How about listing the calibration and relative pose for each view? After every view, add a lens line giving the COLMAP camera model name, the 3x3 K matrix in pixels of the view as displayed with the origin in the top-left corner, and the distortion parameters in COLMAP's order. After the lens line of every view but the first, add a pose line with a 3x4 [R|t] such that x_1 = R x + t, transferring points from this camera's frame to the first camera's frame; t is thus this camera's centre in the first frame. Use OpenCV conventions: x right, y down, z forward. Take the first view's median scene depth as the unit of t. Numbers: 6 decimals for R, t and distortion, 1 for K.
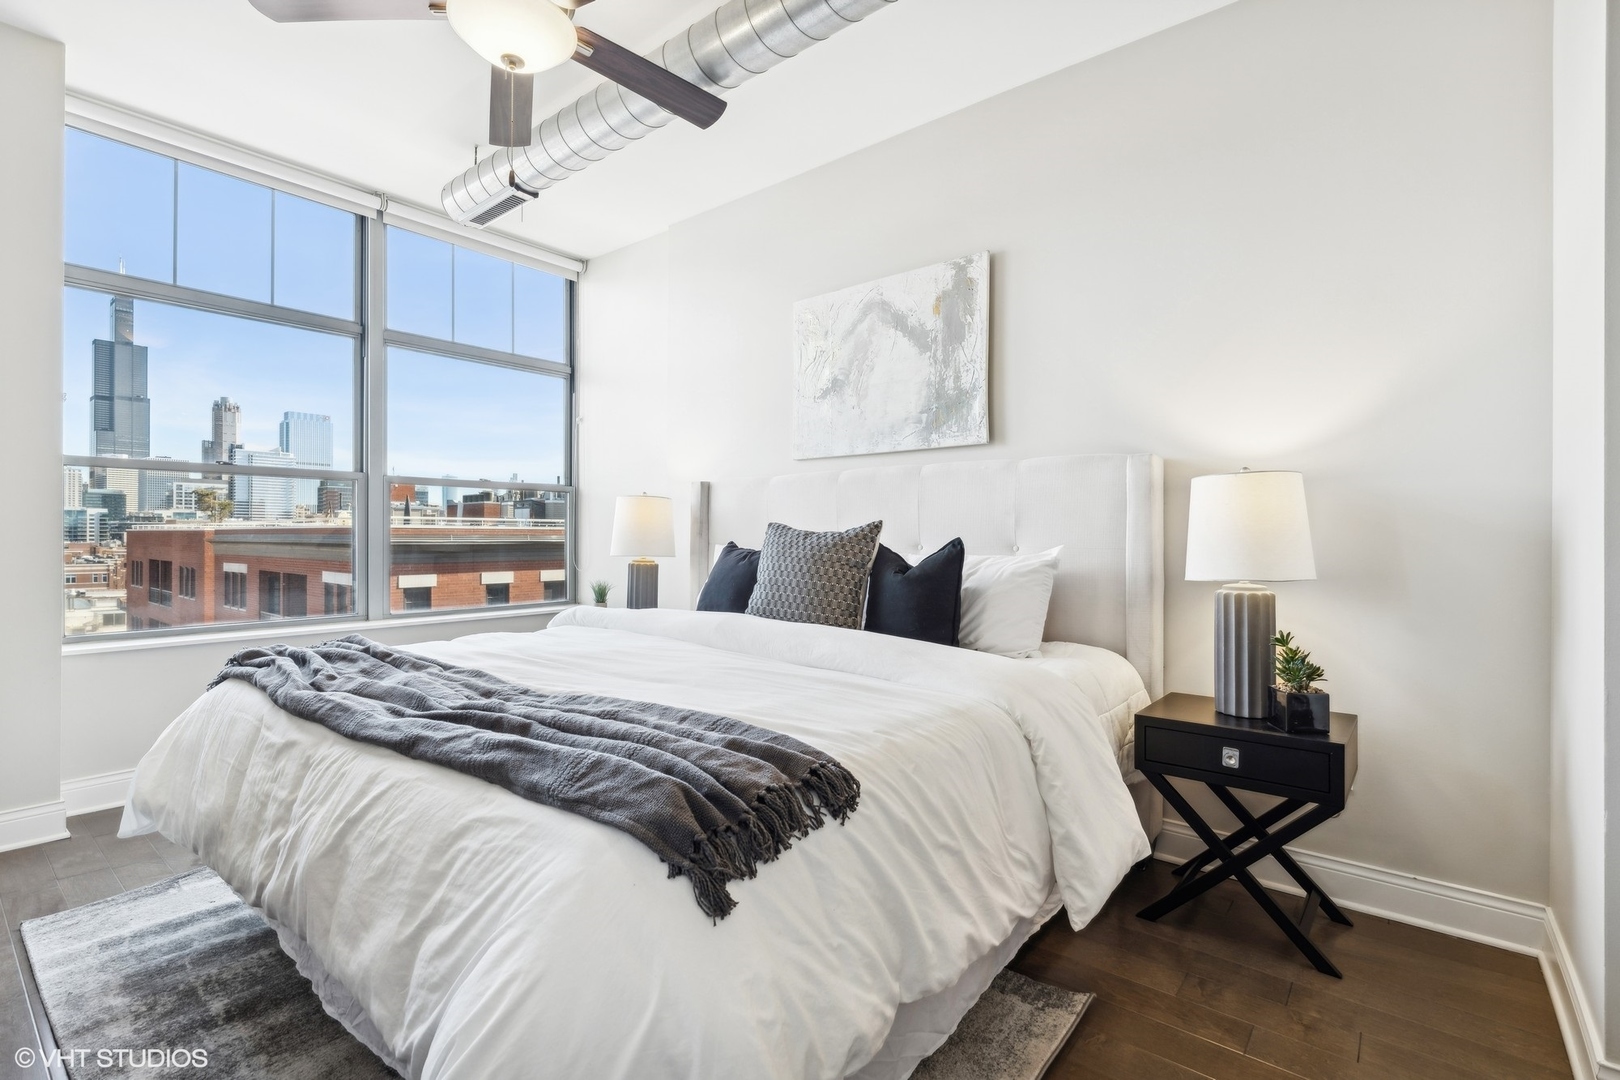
lens RADIAL K [[749.5, 0, 810.0], [0, 749.5, 540.0], [0, 0, 1]] dist [-0.003459, -0.000195]
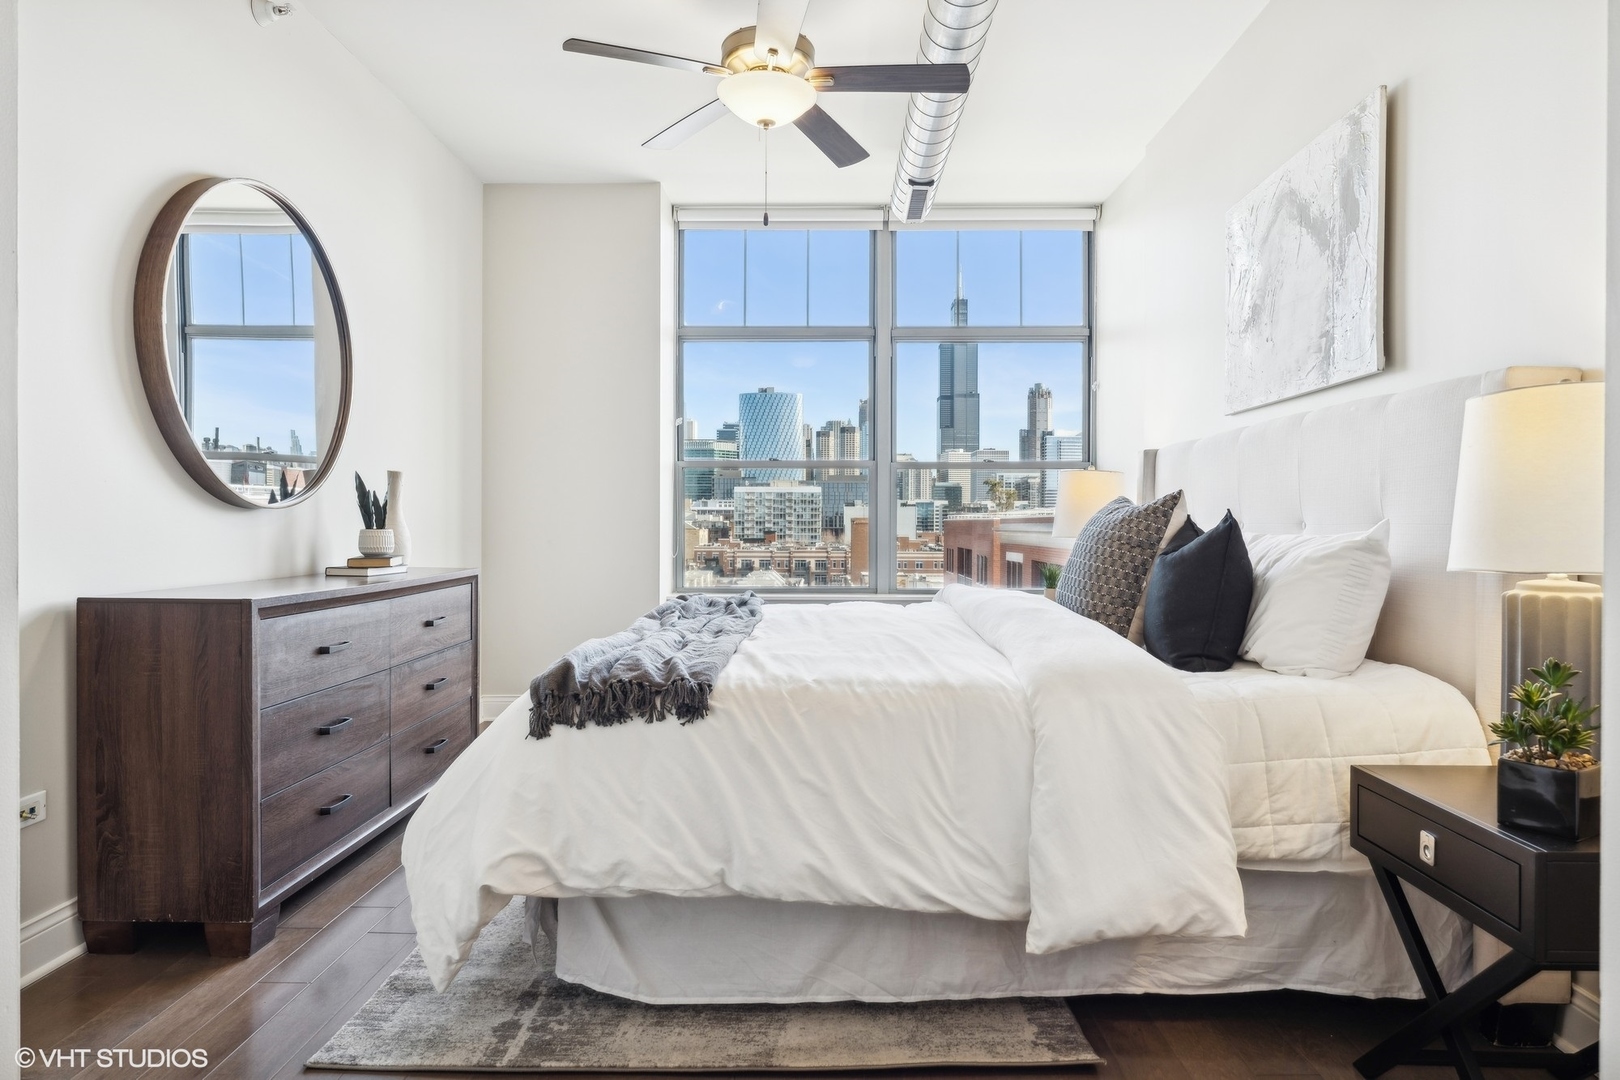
lens RADIAL K [[945.7, 0, 810.0], [0, 945.7, 540.0], [0, 0, 1]] dist [-0.001574, 0.000880]
pose [[0.621496, 0.012337, -0.783320, 0.559125], [-0.005162, 0.999919, 0.011653, 0.015321], [0.783400, -0.003198, 0.621509, 0.060289]]
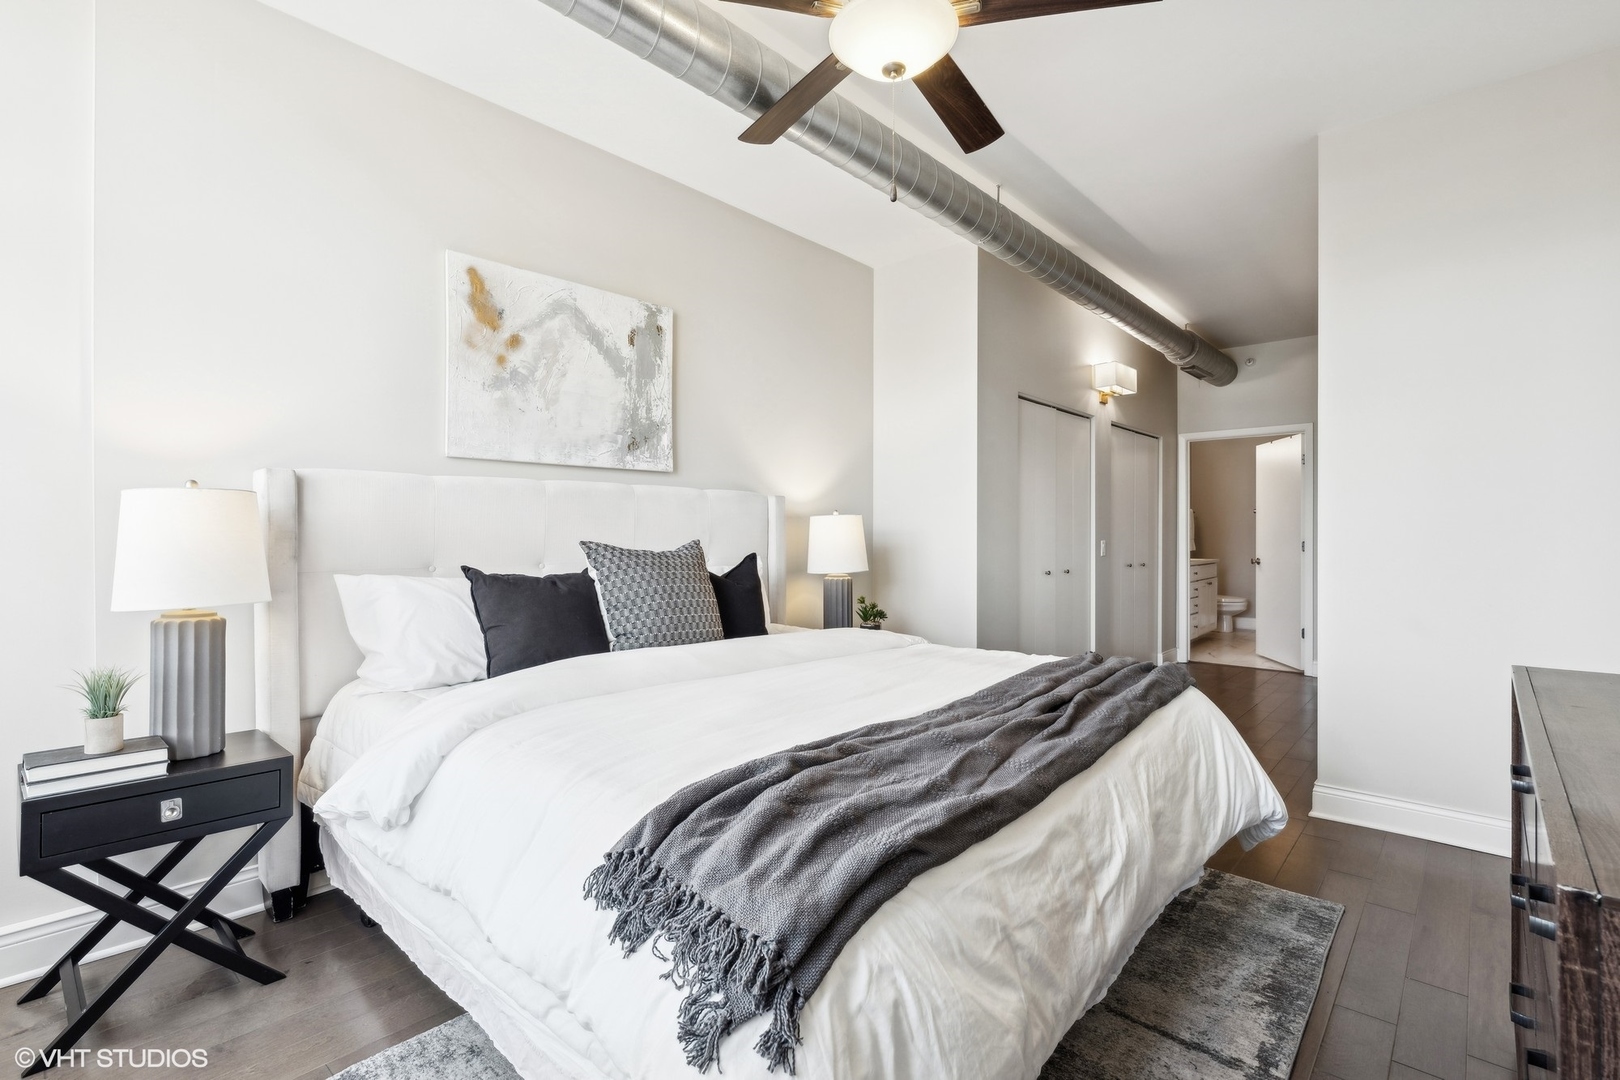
lens RADIAL K [[766.0, 0, 807.7], [0, 766.0, 540.3], [0, 0, 1]] dist [-0.003152, 0.000527]
pose [[0.048422, -0.009264, 0.998784, -0.913483], [0.006336, 0.999940, 0.008968, -0.029201], [-0.998807, 0.005894, 0.048478, 0.691019]]
